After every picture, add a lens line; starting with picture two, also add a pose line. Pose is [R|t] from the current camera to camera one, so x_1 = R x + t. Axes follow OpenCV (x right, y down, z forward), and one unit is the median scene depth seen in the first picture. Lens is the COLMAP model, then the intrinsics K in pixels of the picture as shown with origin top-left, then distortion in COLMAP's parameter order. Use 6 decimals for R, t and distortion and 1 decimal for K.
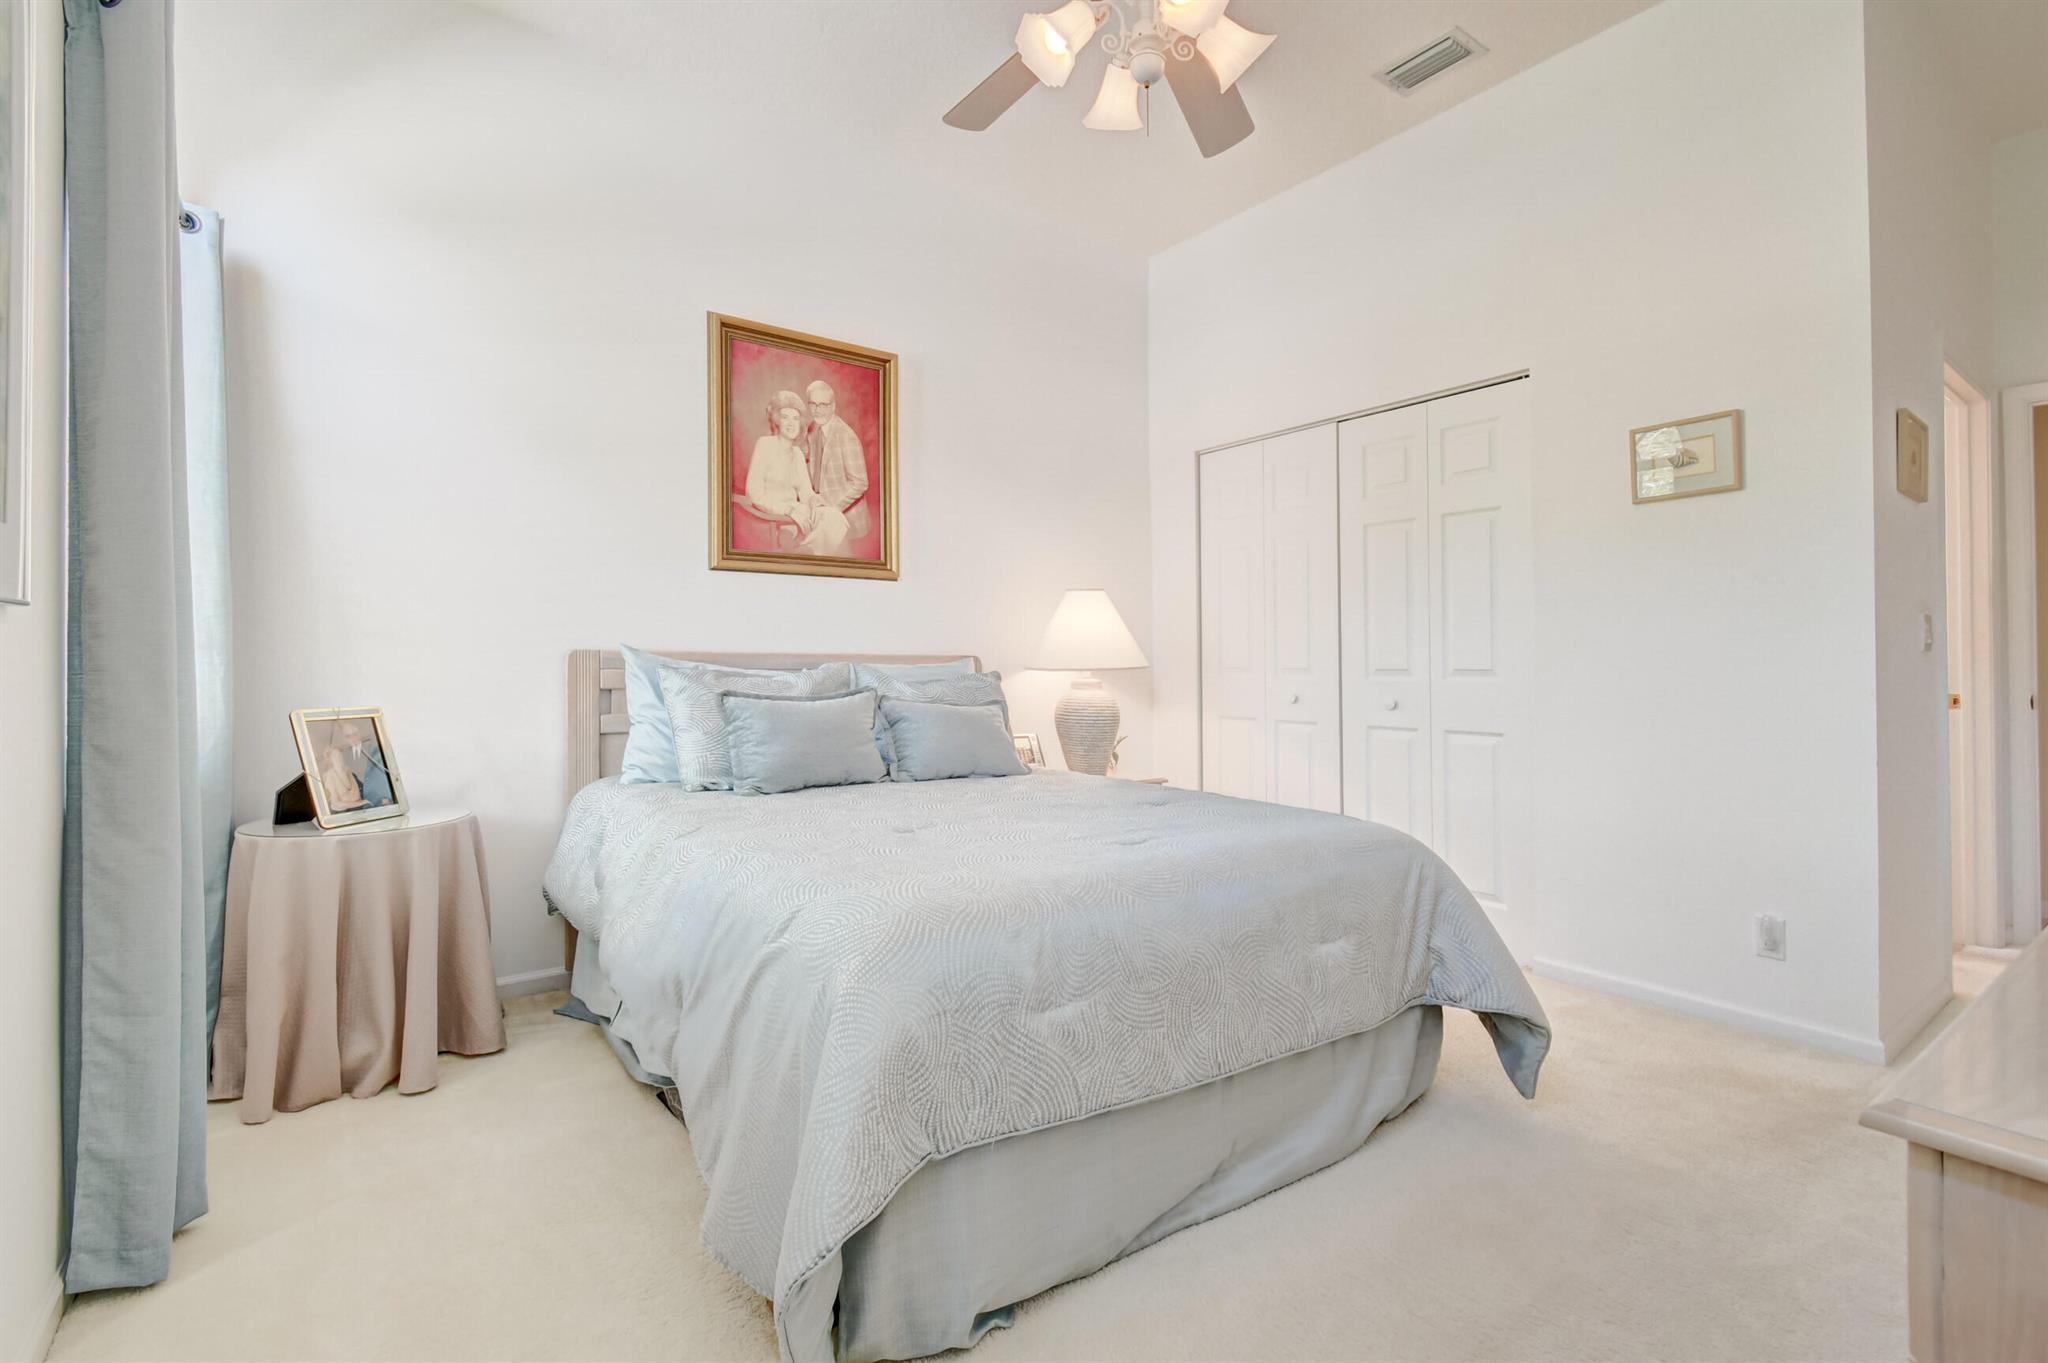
lens RADIAL K [[907.6, 0, 1039.5], [0, 907.6, 666.7], [0, 0, 1]] dist [0.004764, -0.002528]
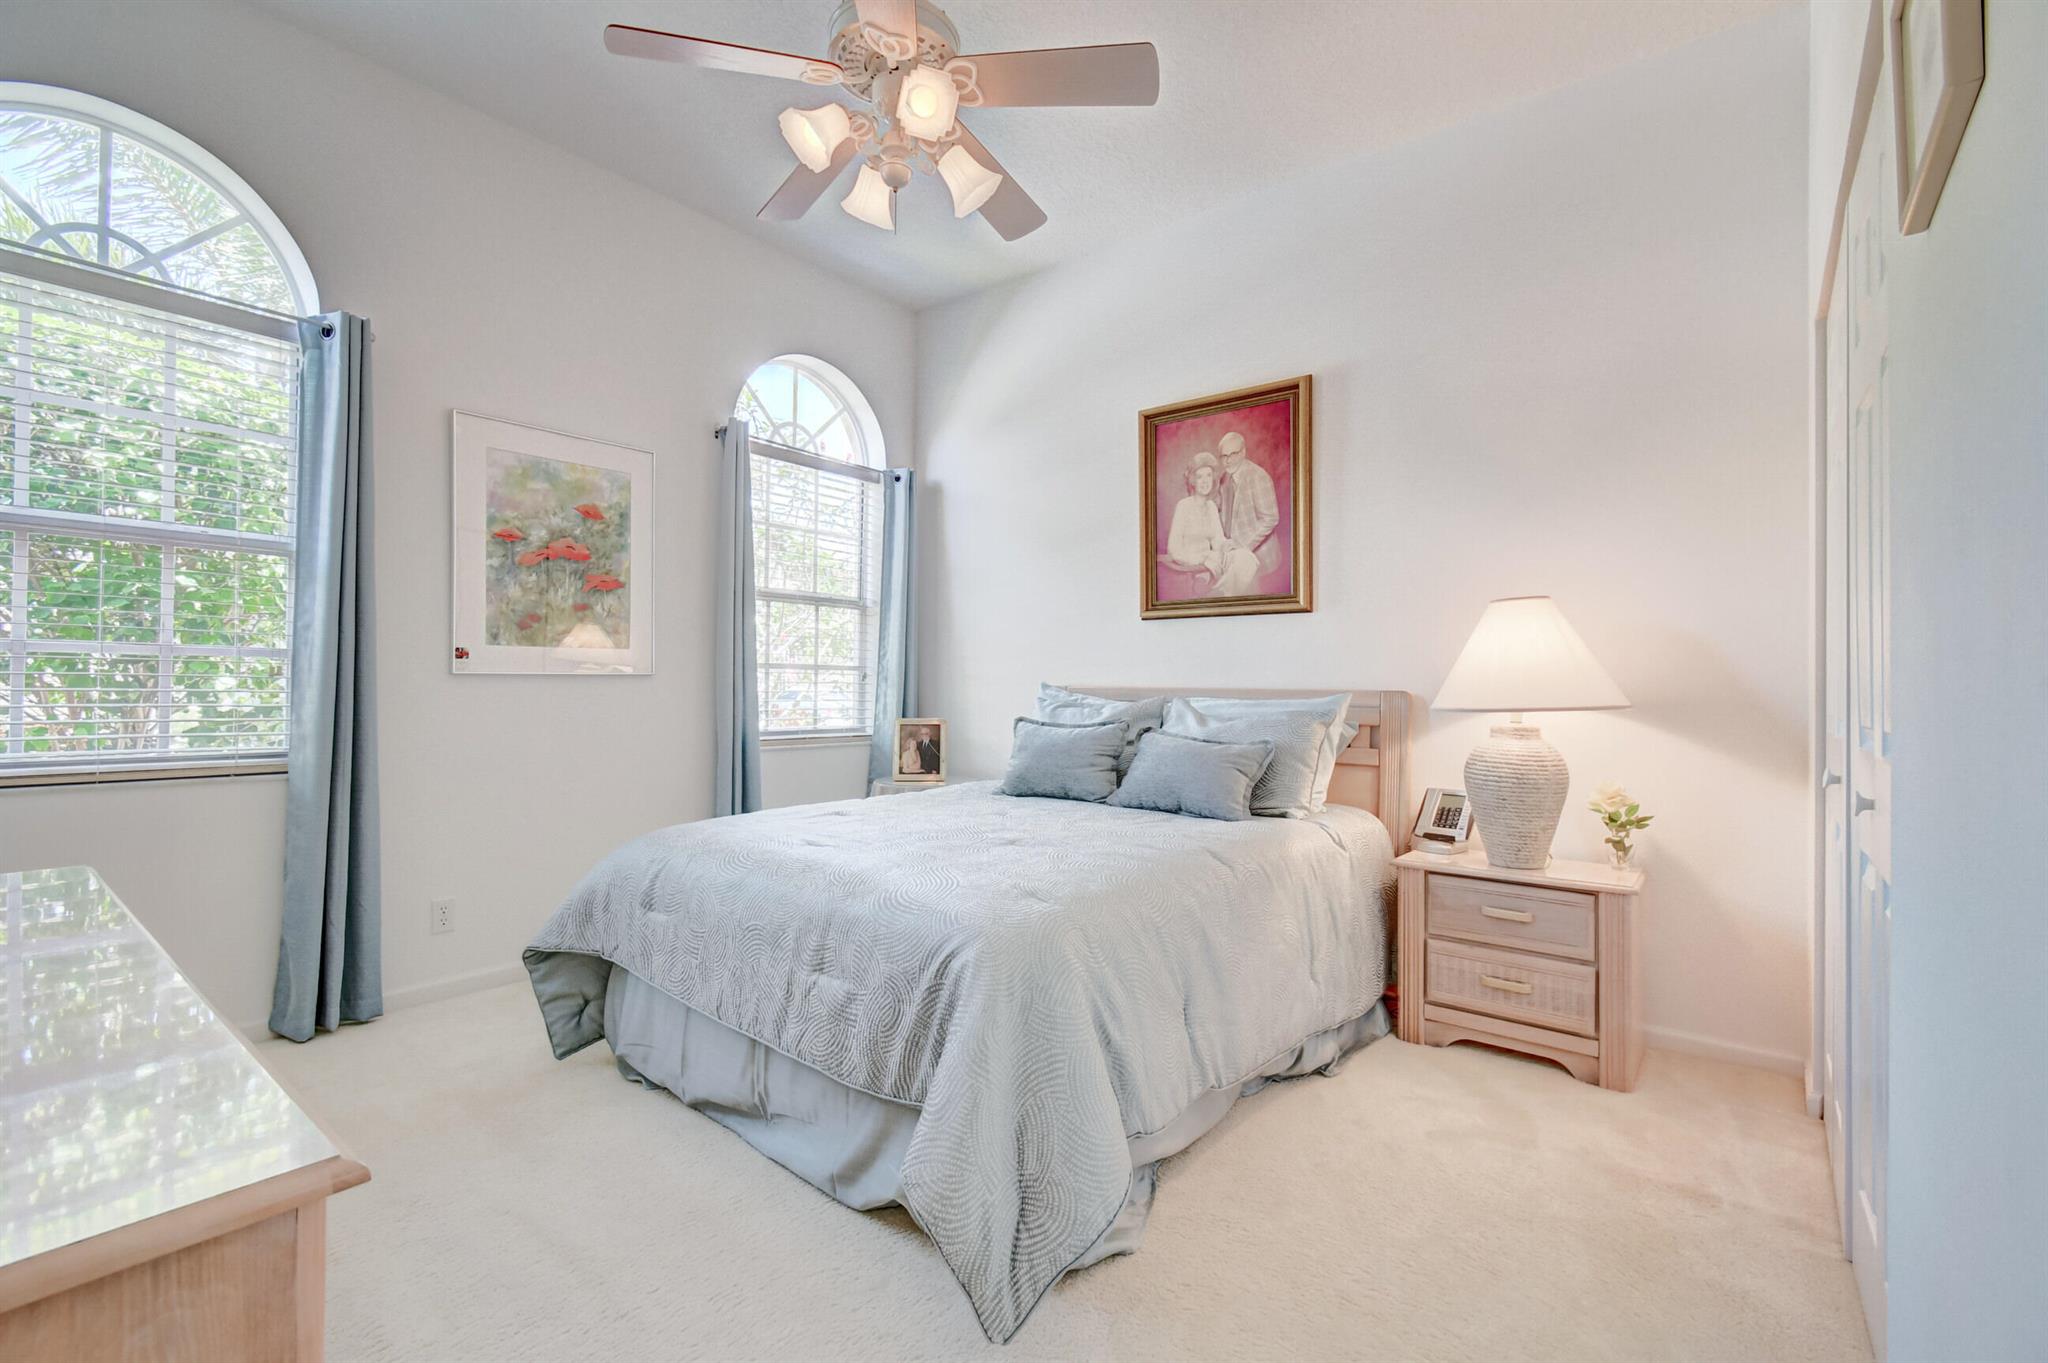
lens RADIAL K [[907.6, 0, 1040.4], [0, 907.6, 679.9], [0, 0, 1]] dist [0.004764, -0.002528]
pose [[0.255573, -0.008163, -0.966755, 0.729517], [-0.011585, 0.999867, -0.011505, -0.010233], [0.966720, 0.014141, 0.255444, 0.517632]]
